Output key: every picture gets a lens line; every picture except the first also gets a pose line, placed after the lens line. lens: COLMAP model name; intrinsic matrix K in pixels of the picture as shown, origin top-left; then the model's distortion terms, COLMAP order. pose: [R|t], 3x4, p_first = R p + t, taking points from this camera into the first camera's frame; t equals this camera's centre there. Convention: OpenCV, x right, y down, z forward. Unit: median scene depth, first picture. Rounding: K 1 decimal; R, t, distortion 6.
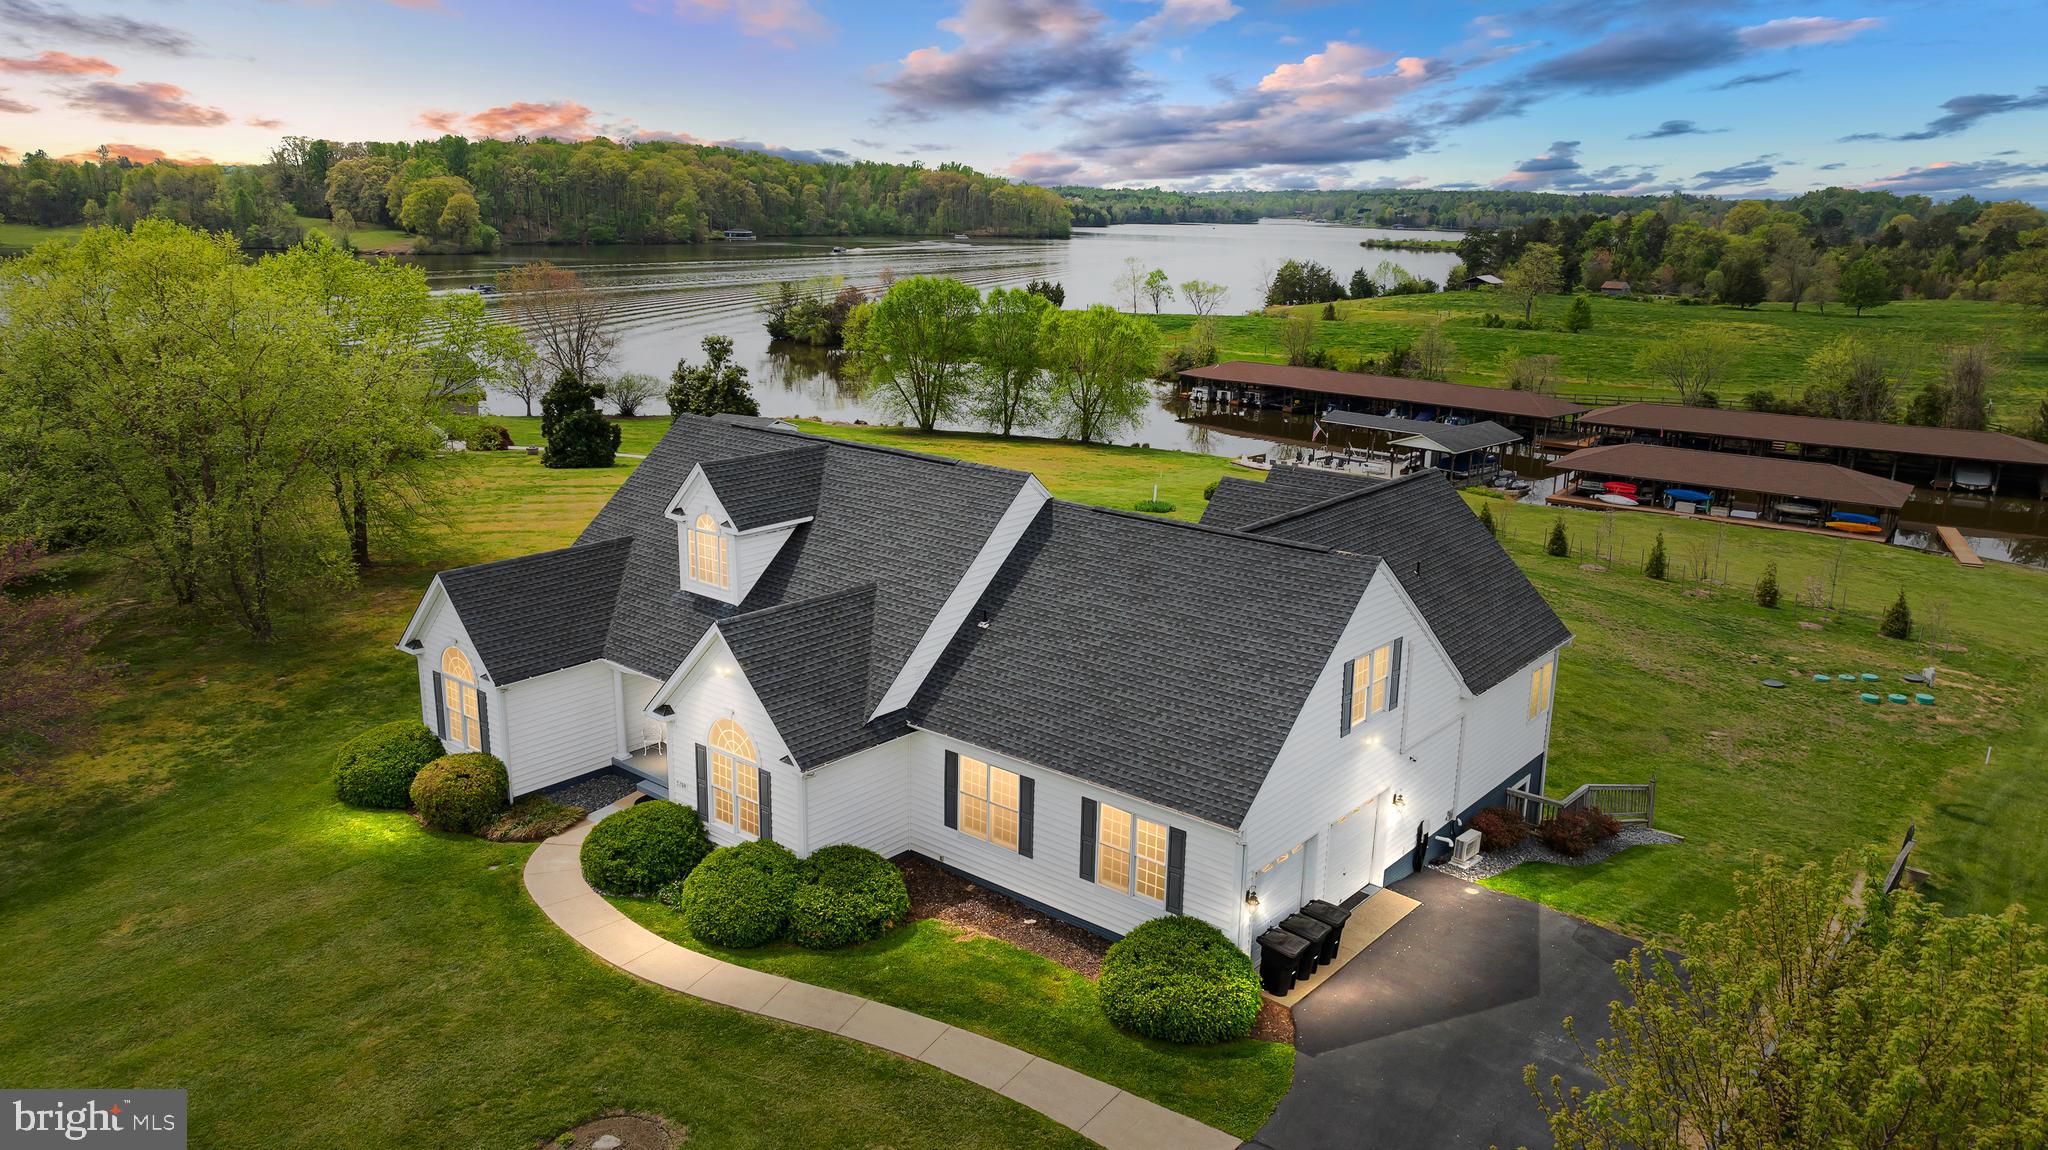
lens RADIAL K [[1441.1, 0, 1024.0], [0, 1441.1, 575.0], [0, 0, 1]] dist [-0.031487, 0.032075]
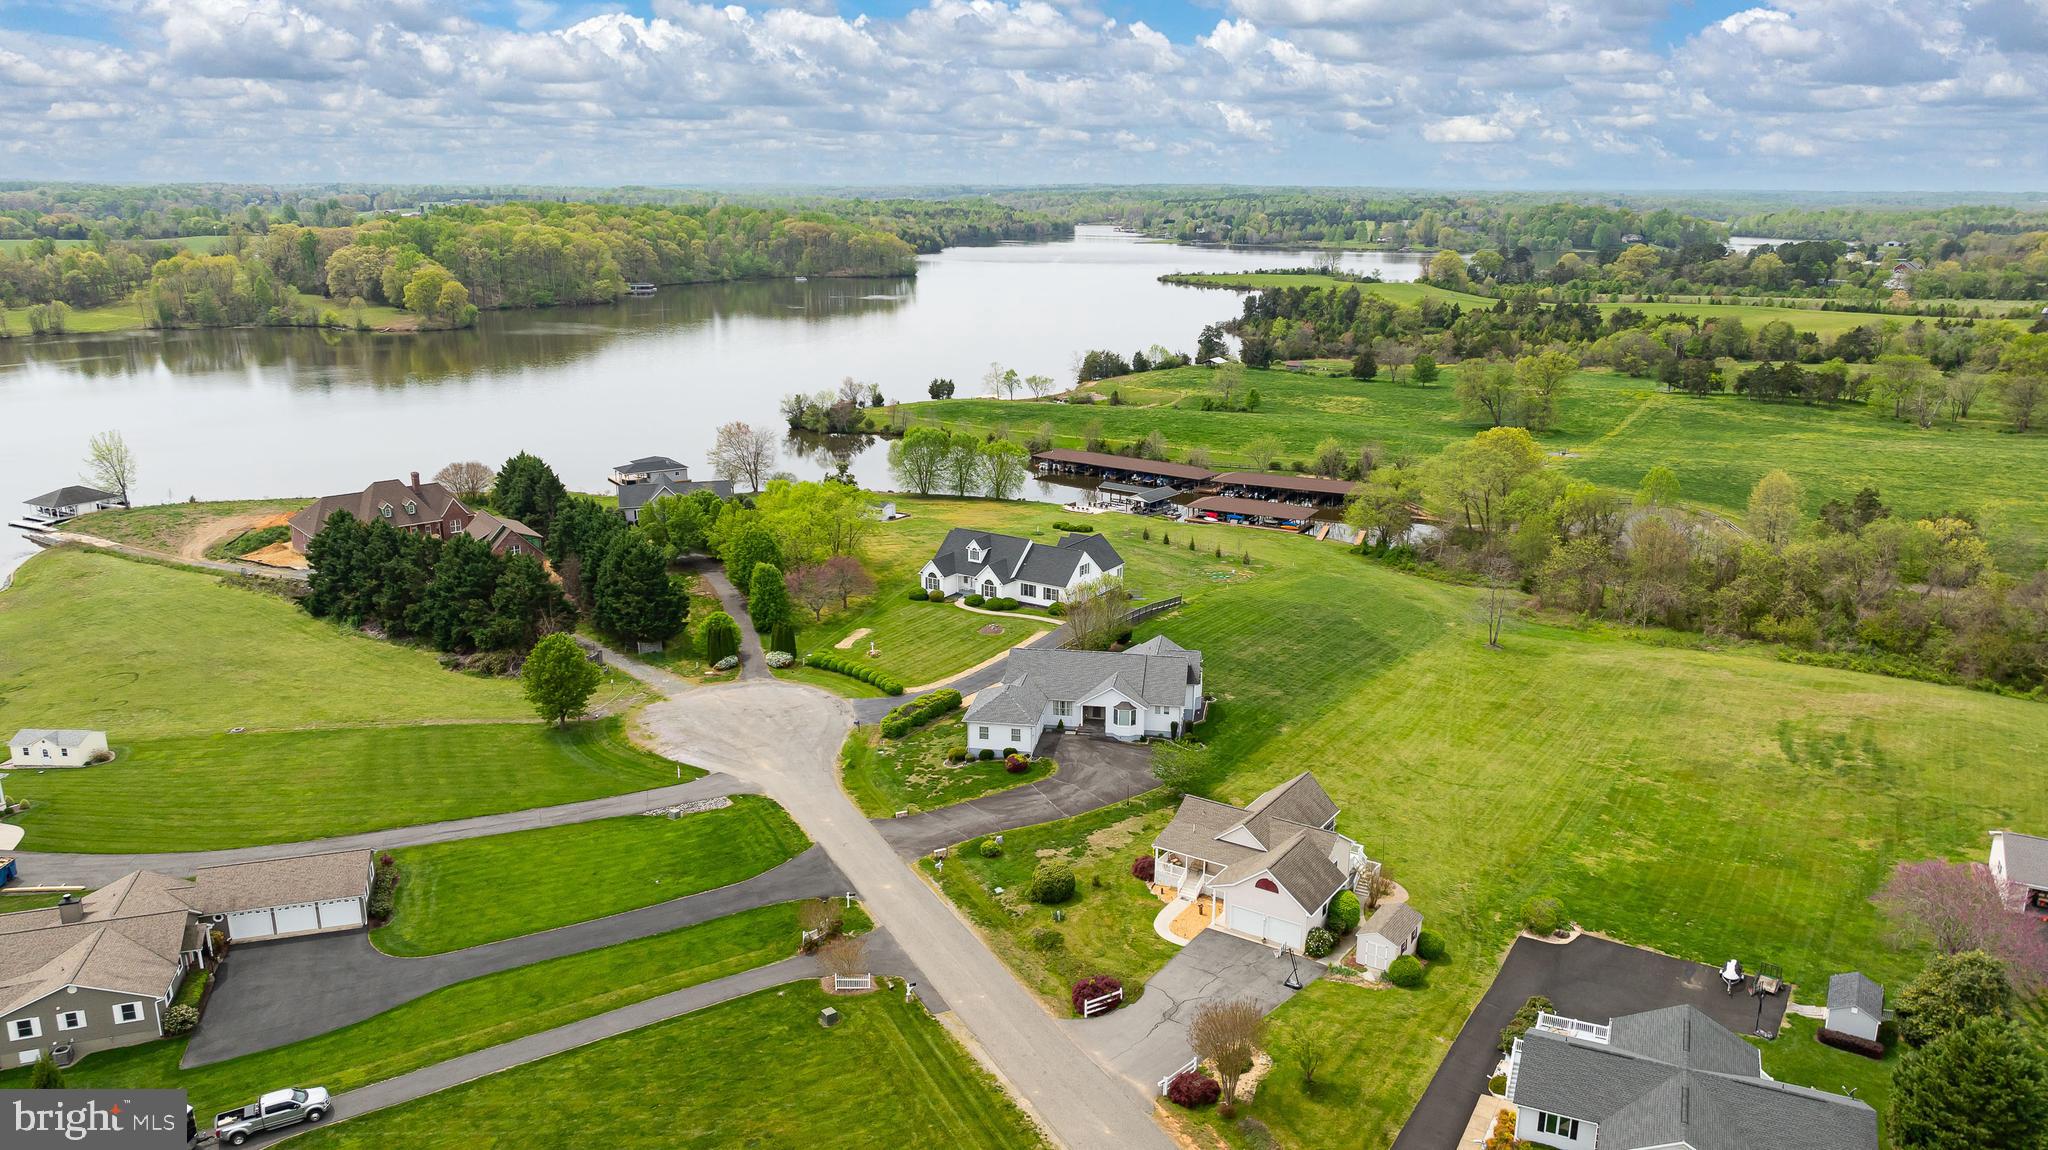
lens RADIAL K [[1416.5, 0, 1024.0], [0, 1416.5, 575.0], [0, 0, 1]] dist [-0.013332, -0.001542]
pose [[0.992479, -0.043885, 0.114280, -0.190517], [0.042743, 0.999009, 0.012428, 0.001503], [-0.114712, -0.007450, 0.993371, -1.324356]]
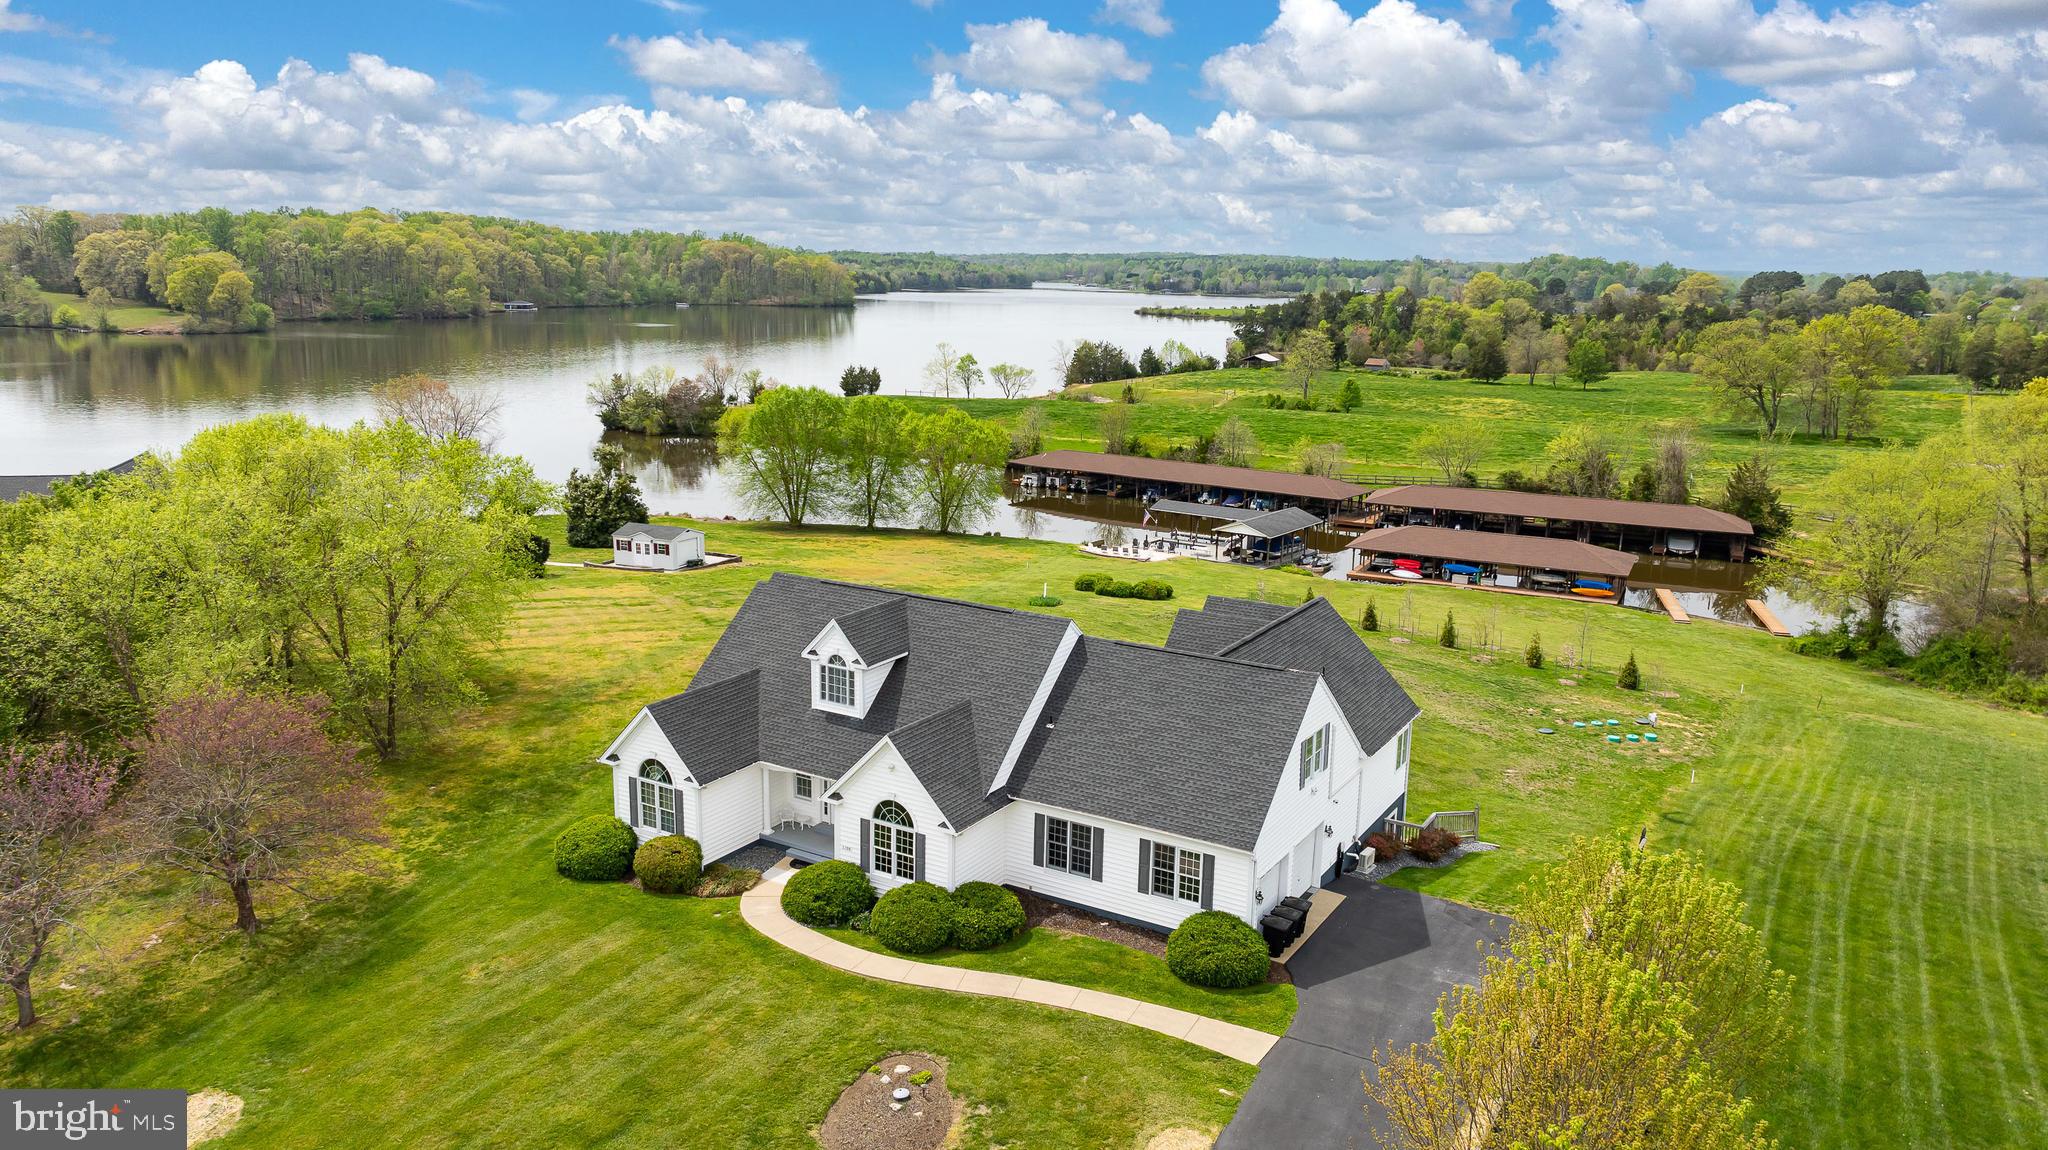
lens RADIAL K [[1439.2, 0, 1024.0], [0, 1439.2, 575.0], [0, 0, 1]] dist [0.003107, -0.069553]
pose [[0.988123, -0.031859, 0.150325, -0.069217], [0.037957, 0.998561, -0.037872, -0.016495], [-0.148902, 0.043128, 0.987911, -0.115940]]
